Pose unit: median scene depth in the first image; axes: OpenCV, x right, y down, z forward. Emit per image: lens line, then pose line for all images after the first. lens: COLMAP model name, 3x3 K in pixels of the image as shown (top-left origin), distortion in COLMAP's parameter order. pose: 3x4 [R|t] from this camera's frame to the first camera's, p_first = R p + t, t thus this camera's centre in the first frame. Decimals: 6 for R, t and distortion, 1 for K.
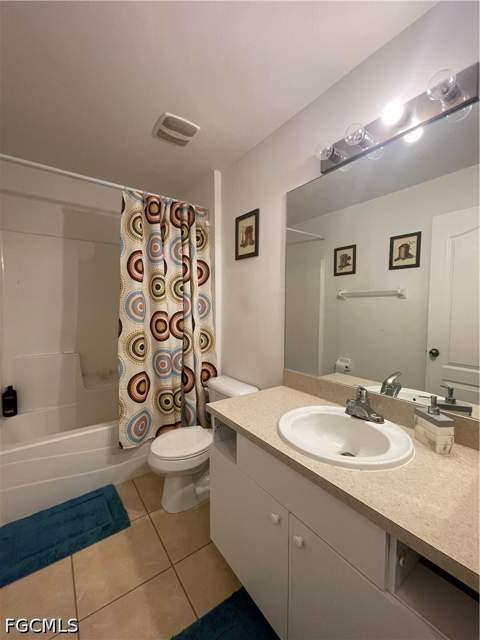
lens RADIAL K [[260.4, 0, 239.3], [0, 260.4, 320.8], [0, 0, 1]] dist [-0.001691, 0.001027]
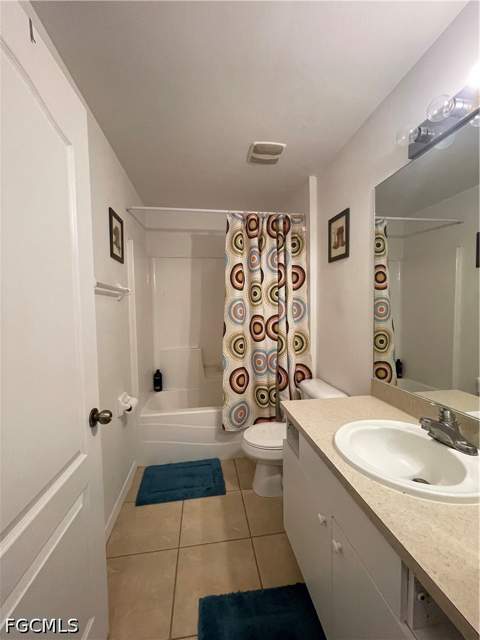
lens RADIAL K [[260.4, 0, 240.5], [0, 260.4, 320.8], [0, 0, 1]] dist [-0.001691, 0.001027]
pose [[0.887549, 0.005646, -0.460678, 0.159467], [-0.007232, 0.999972, -0.001677, -0.009893], [0.460656, 0.004820, 0.887566, -0.031784]]
